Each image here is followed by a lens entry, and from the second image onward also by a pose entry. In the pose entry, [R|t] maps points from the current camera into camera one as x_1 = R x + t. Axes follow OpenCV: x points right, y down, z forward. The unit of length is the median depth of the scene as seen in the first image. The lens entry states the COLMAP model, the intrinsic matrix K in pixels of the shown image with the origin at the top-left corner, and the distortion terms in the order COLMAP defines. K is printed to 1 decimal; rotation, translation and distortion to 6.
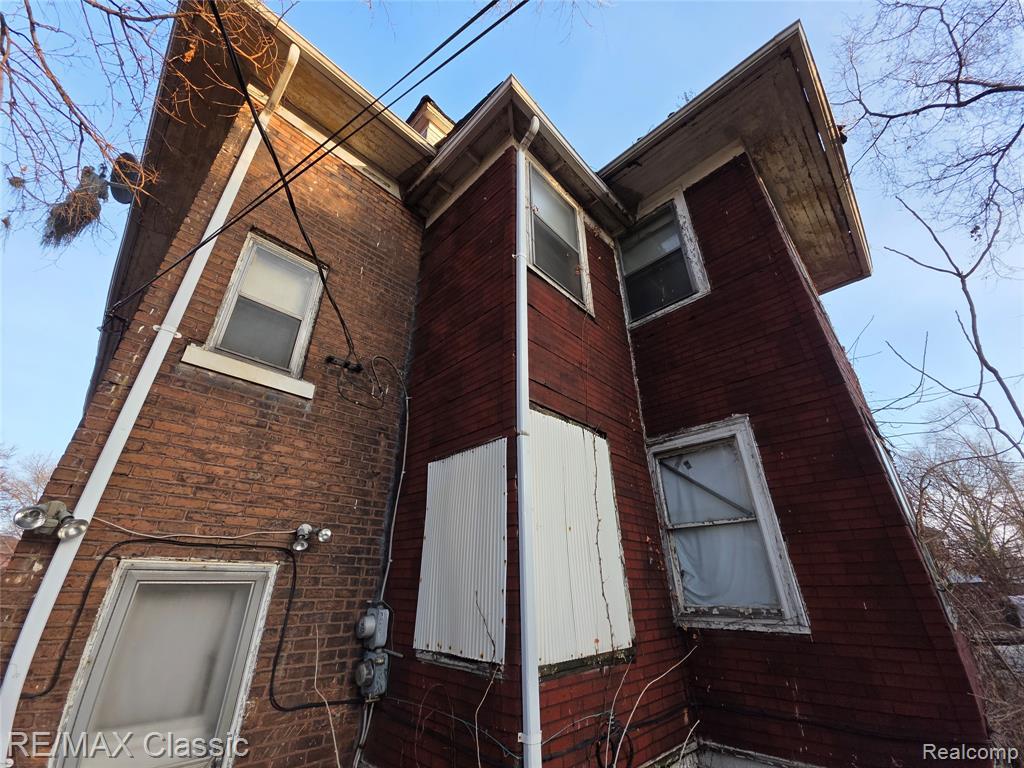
lens RADIAL K [[405.5, 0, 514.3], [0, 405.5, 383.2], [0, 0, 1]] dist [0.000580, -0.000253]
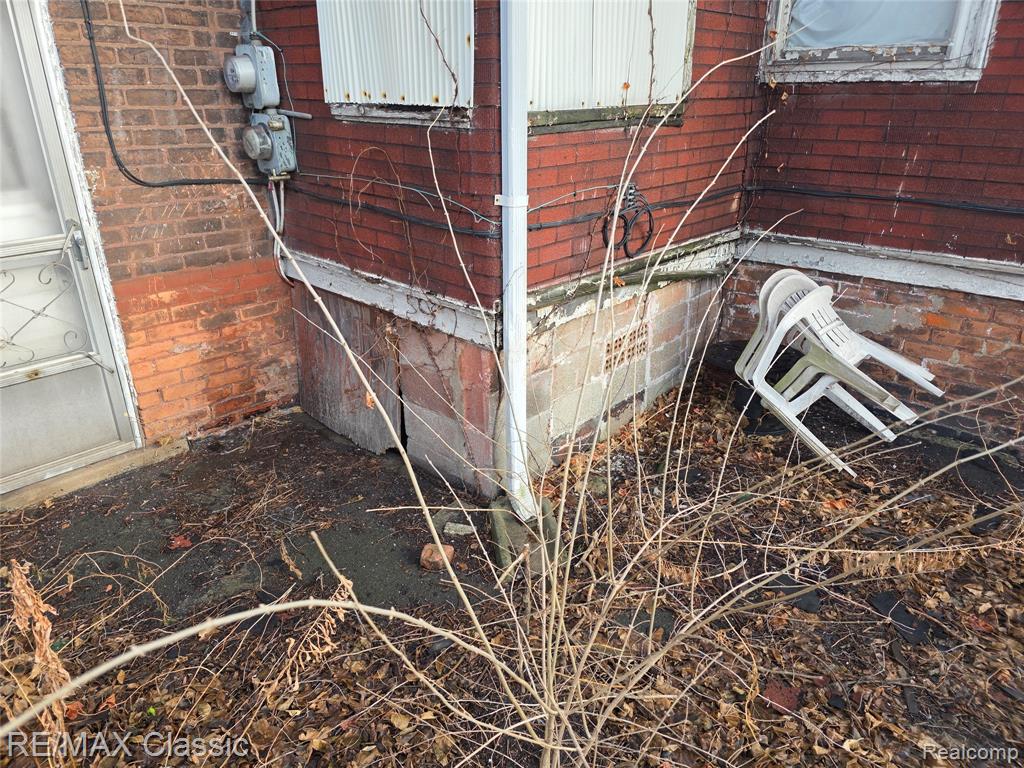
lens RADIAL K [[687.1, 0, 512.0], [0, 687.1, 384.0], [0, 0, 1]] dist [0.057209, -0.058929]
pose [[0.999634, 0.001293, 0.027009, 0.004941], [-0.021638, 0.637289, 0.770321, 0.110174], [-0.016216, -0.770624, 0.637084, -0.000652]]
